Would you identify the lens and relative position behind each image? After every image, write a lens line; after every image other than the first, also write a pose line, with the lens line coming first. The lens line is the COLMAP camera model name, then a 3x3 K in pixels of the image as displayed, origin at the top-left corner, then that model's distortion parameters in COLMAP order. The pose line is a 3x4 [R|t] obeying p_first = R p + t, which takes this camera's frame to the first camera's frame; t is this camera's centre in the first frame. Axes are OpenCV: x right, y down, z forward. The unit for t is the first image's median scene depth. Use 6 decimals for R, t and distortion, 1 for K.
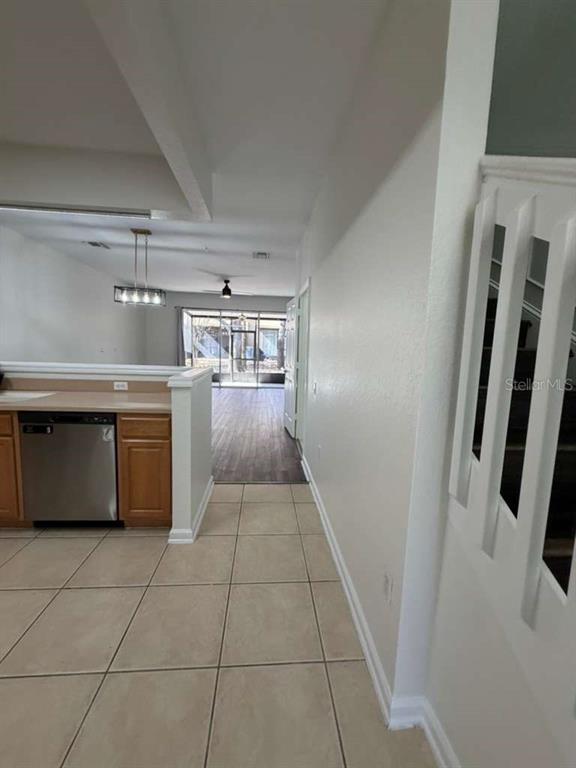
lens RADIAL K [[306.9, 0, 285.6], [0, 306.9, 381.2], [0, 0, 1]] dist [-0.002168, -0.000139]
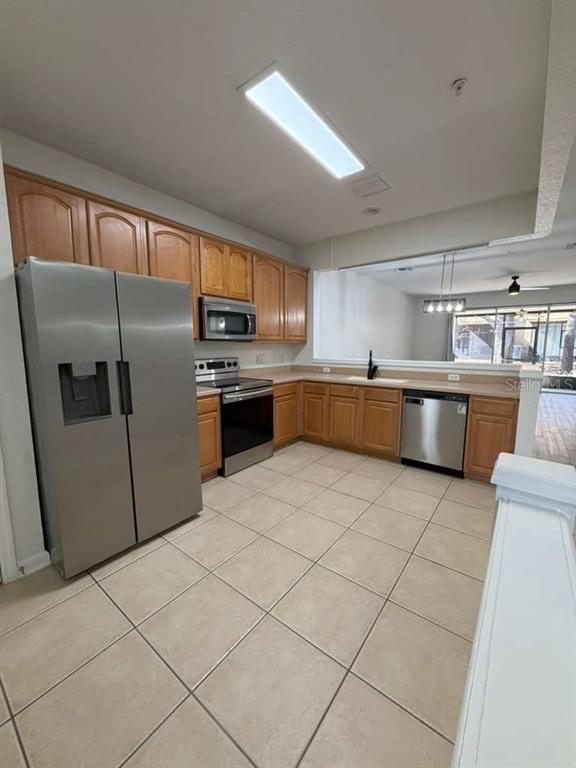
lens RADIAL K [[306.9, 0, 285.6], [0, 306.9, 384.4], [0, 0, 1]] dist [-0.002168, -0.000139]
pose [[0.743518, 0.054196, -0.666516, -0.046469], [-0.049698, 0.998432, 0.025745, 0.011887], [0.666867, 0.013982, 0.745046, -0.121599]]
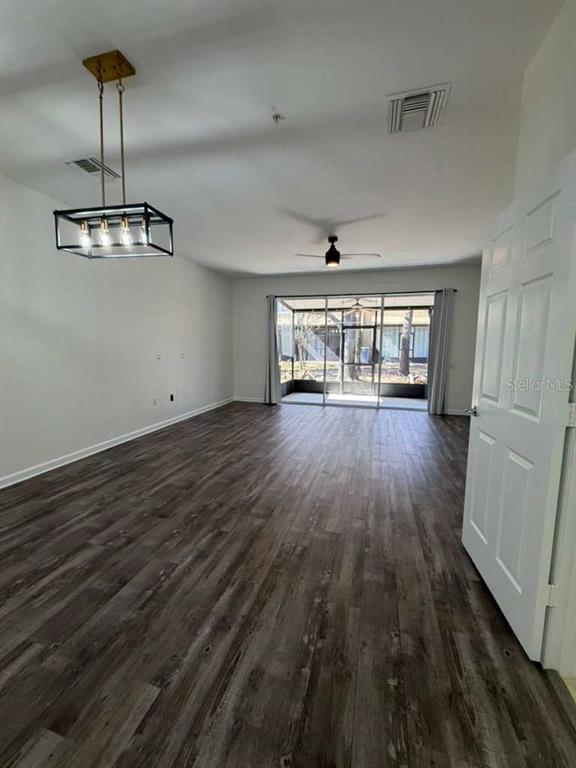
lens RADIAL K [[306.9, 0, 291.7], [0, 306.9, 378.1], [0, 0, 1]] dist [-0.002168, -0.000139]
pose [[0.941453, 0.013903, -0.336859, -0.041866], [-0.017763, 0.999807, -0.008378, -0.032820], [0.336677, 0.013871, 0.941518, 0.278449]]
